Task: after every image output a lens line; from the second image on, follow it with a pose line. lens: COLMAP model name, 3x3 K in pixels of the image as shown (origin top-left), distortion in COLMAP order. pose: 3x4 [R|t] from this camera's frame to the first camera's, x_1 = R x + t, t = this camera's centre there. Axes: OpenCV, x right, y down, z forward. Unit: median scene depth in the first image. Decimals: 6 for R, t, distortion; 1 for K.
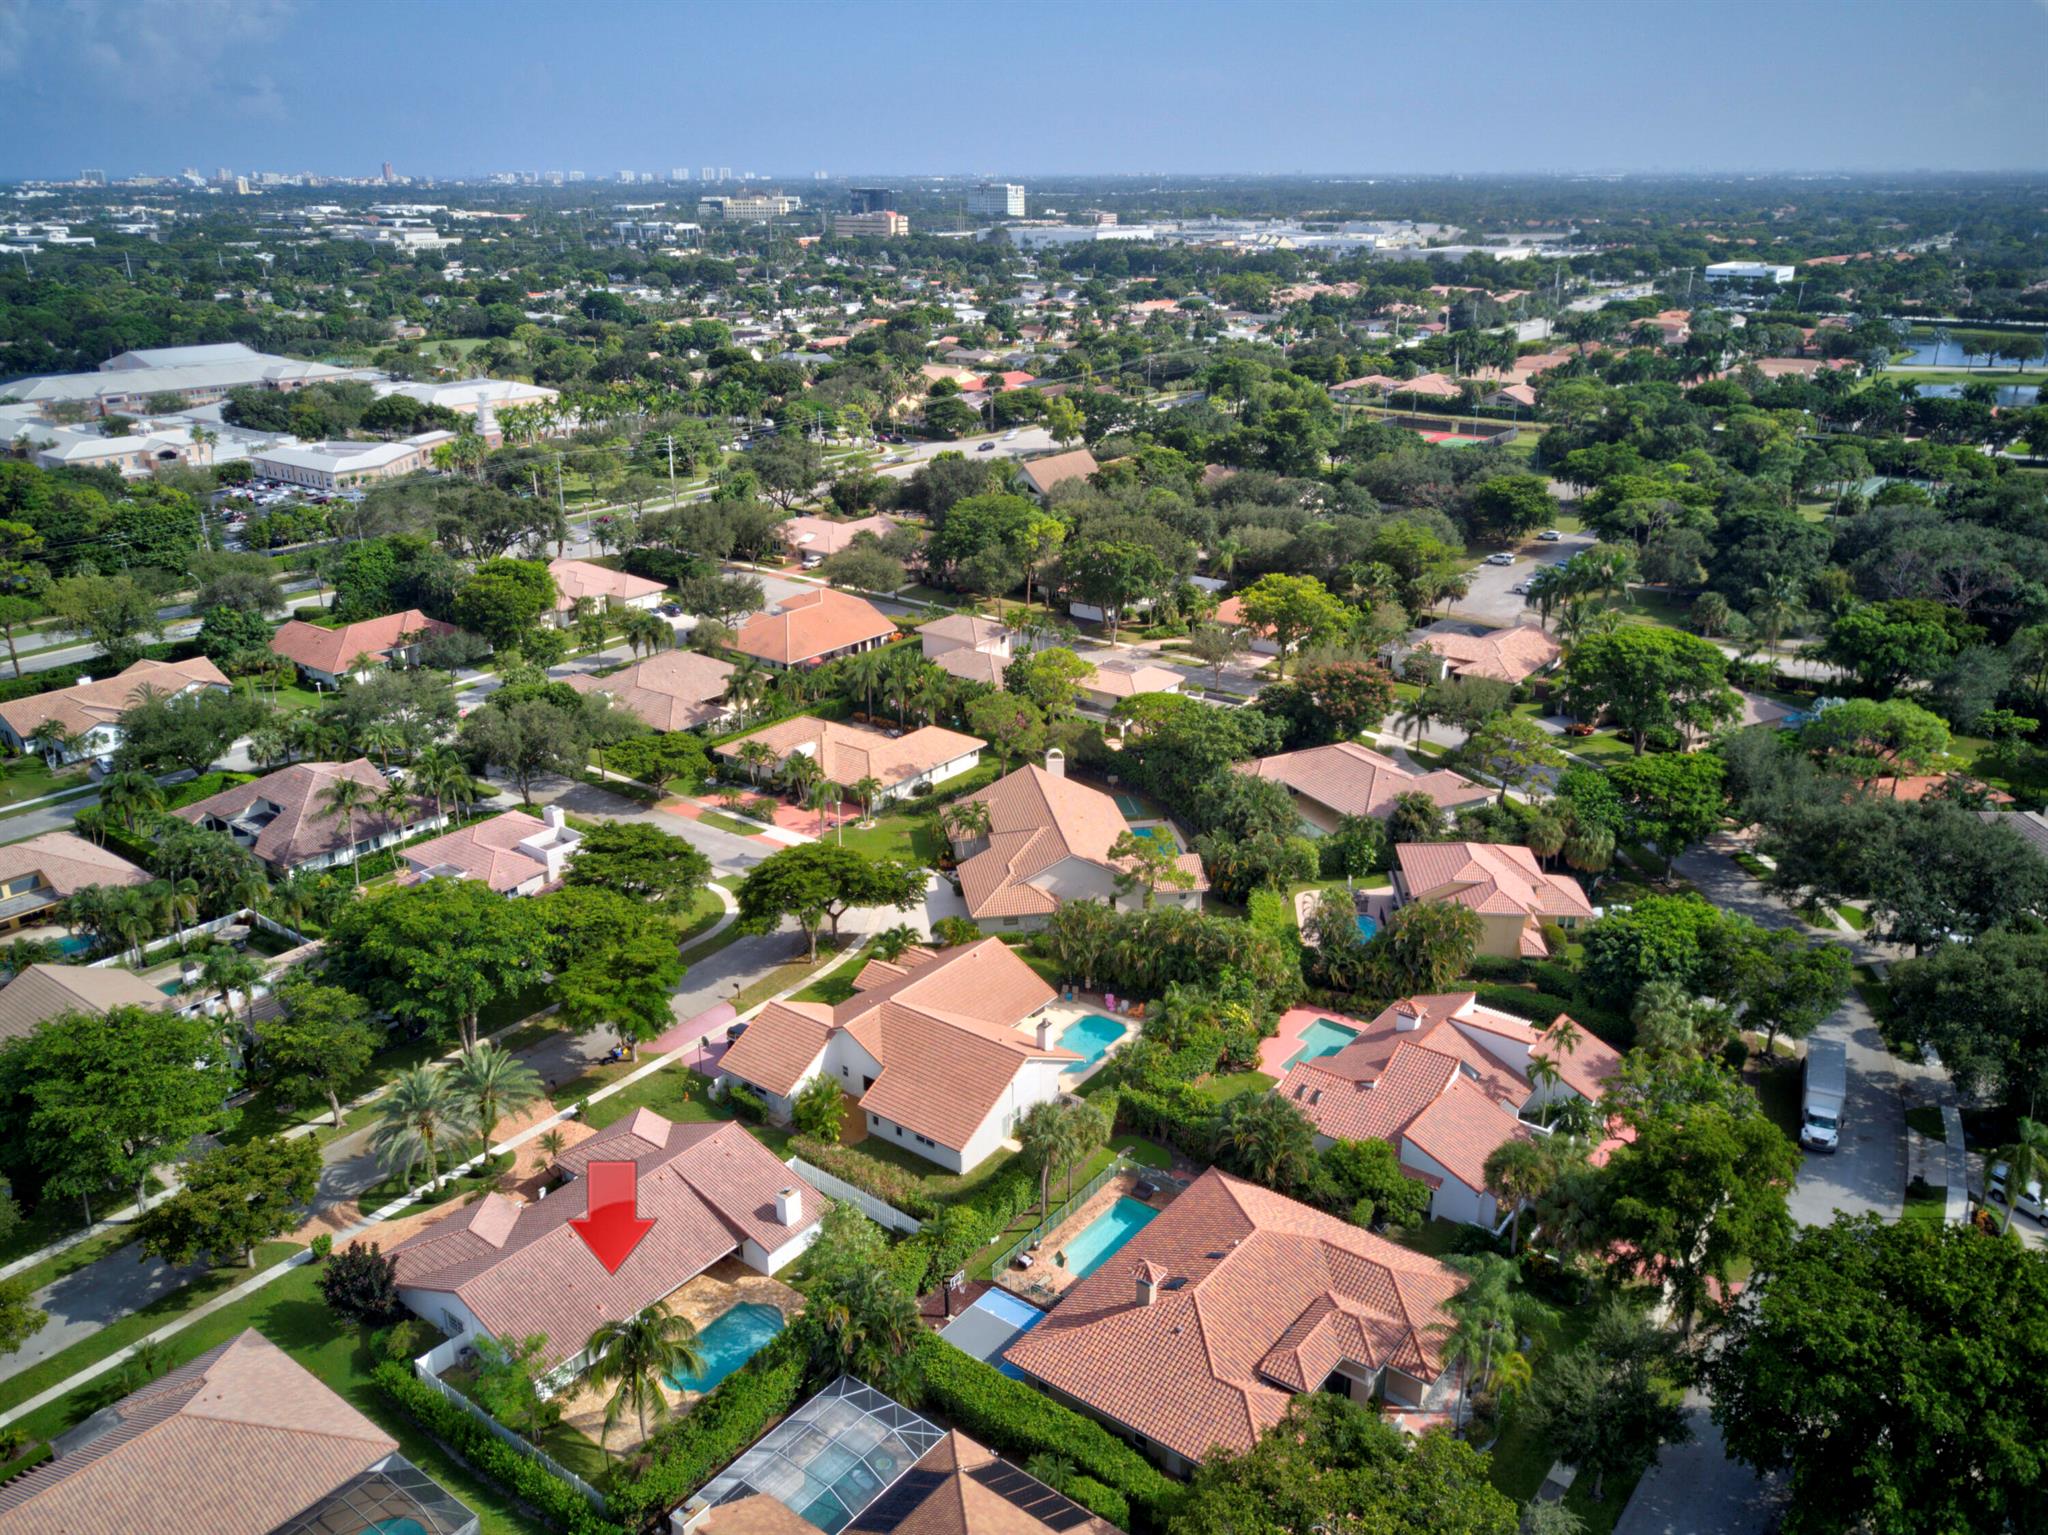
lens RADIAL K [[1577.9, 0, 1045.4], [0, 1577.9, 769.0], [0, 0, 1]] dist [0.005200, 0.002658]
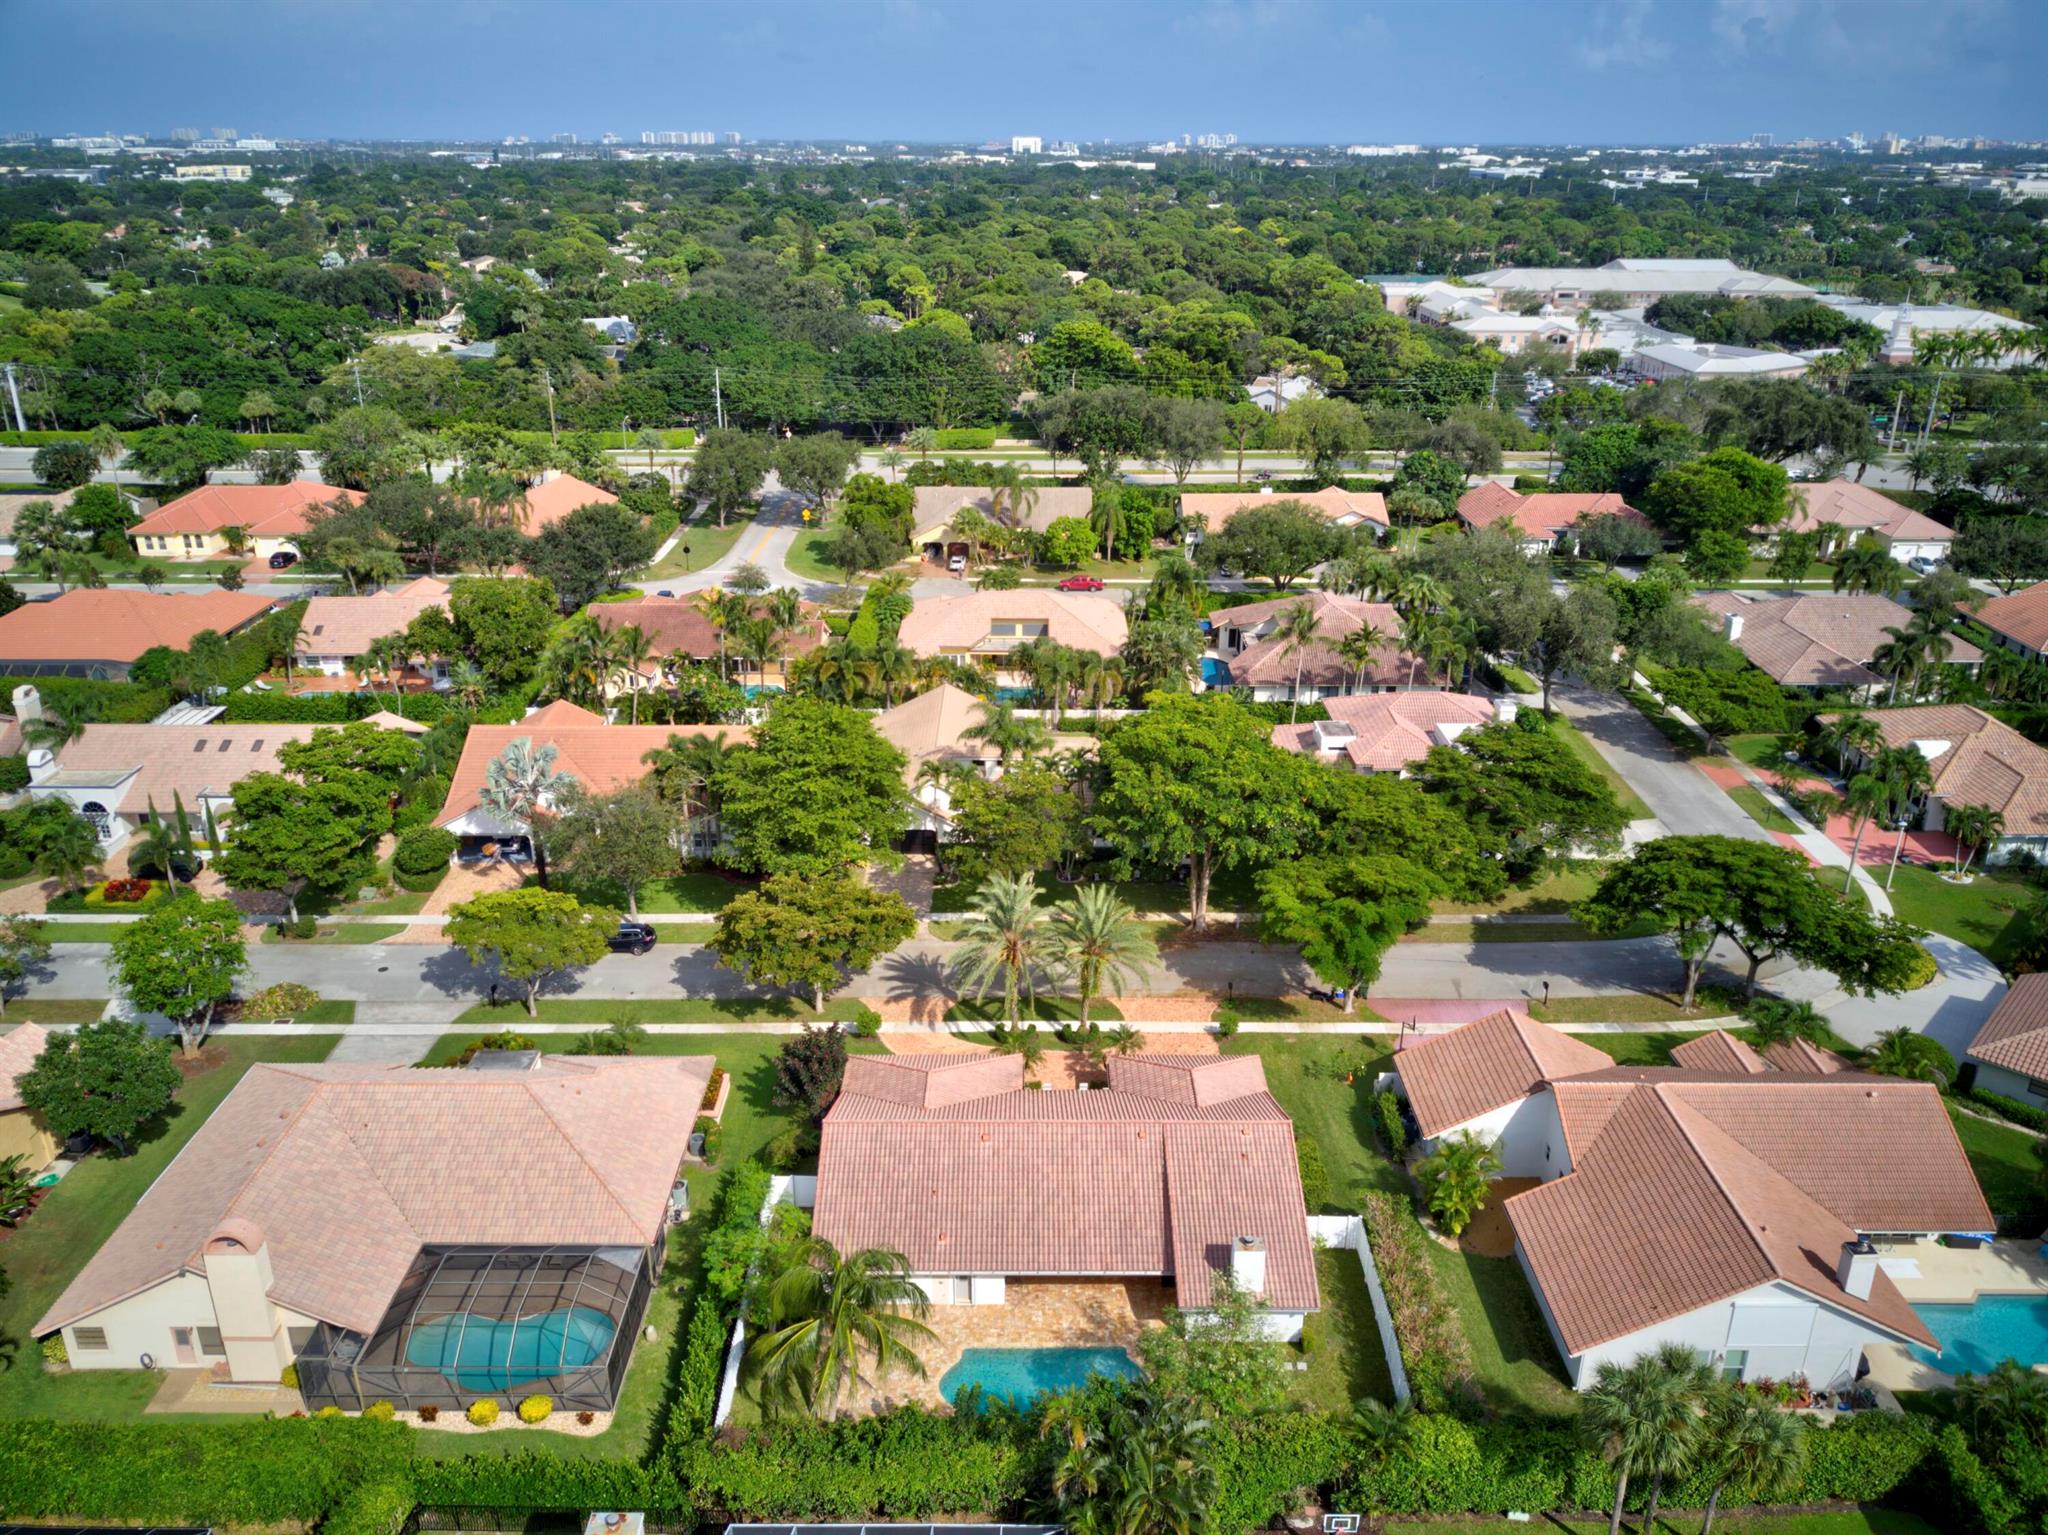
lens RADIAL K [[1577.9, 0, 1045.4], [0, 1577.9, 769.0], [0, 0, 1]] dist [0.005200, 0.002658]
pose [[0.607564, 0.300855, -0.735087, 0.116850], [-0.288490, 0.945869, 0.148680, 0.004506], [0.740027, 0.121733, 0.661469, 0.269044]]
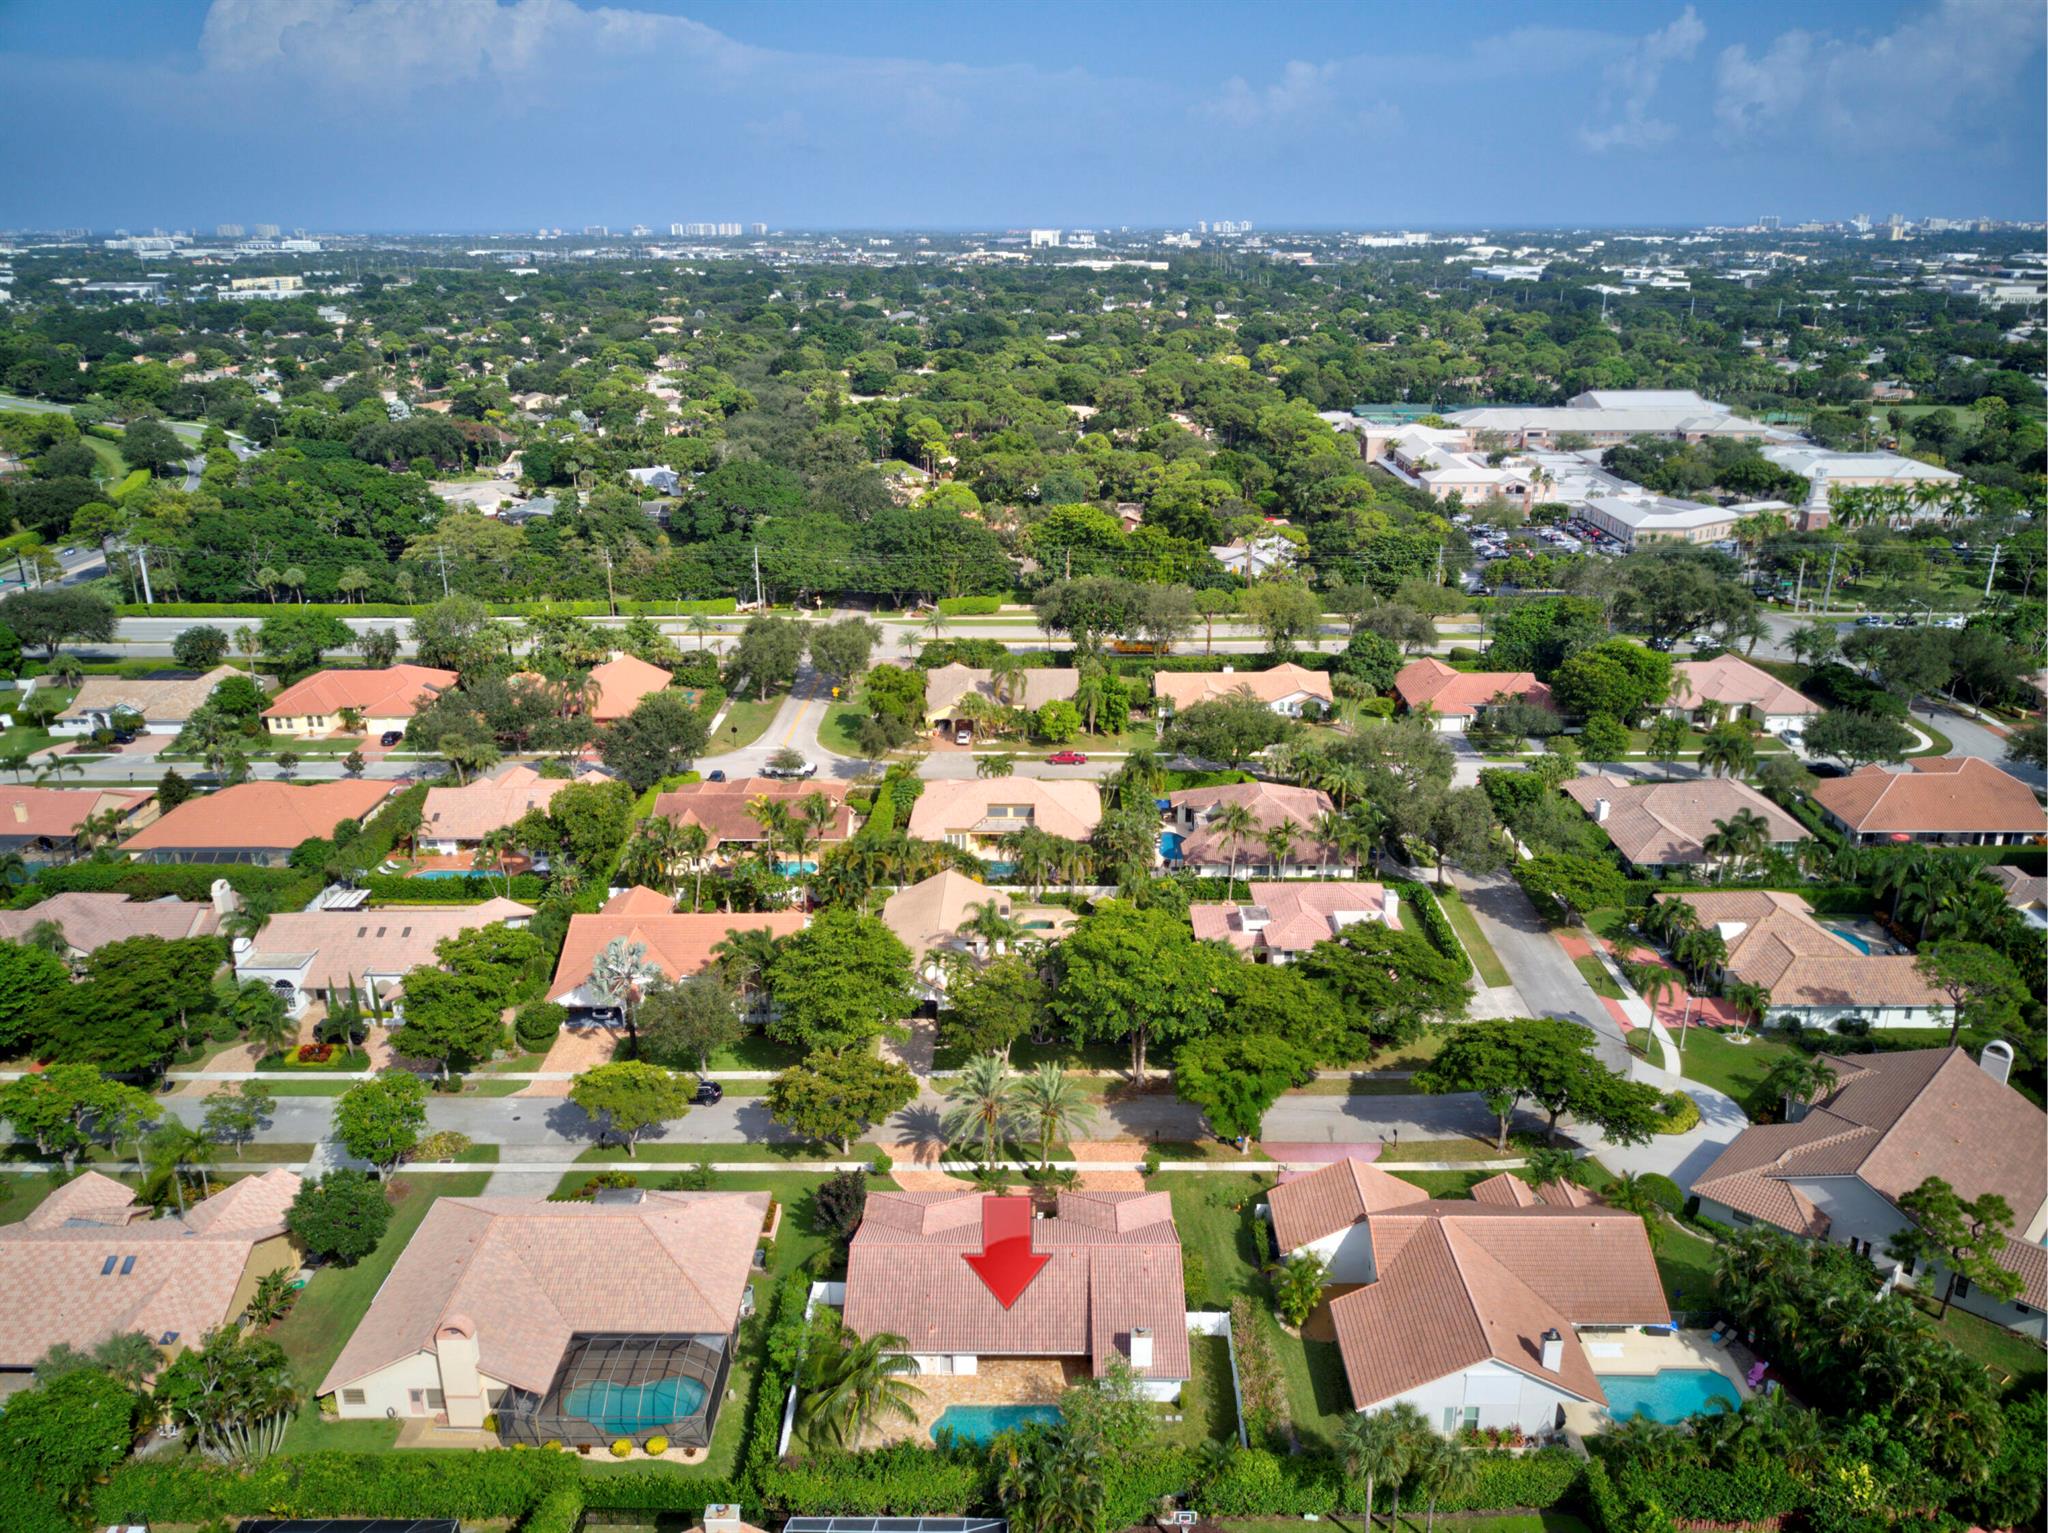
lens RADIAL K [[1577.9, 0, 1045.4], [0, 1577.9, 768.0], [0, 0, 1]] dist [0.005200, 0.002658]
pose [[0.598107, 0.264548, -0.756493, 0.244302], [-0.283687, 0.952716, 0.108876, -0.081993], [0.749526, 0.149488, 0.644875, 0.161521]]
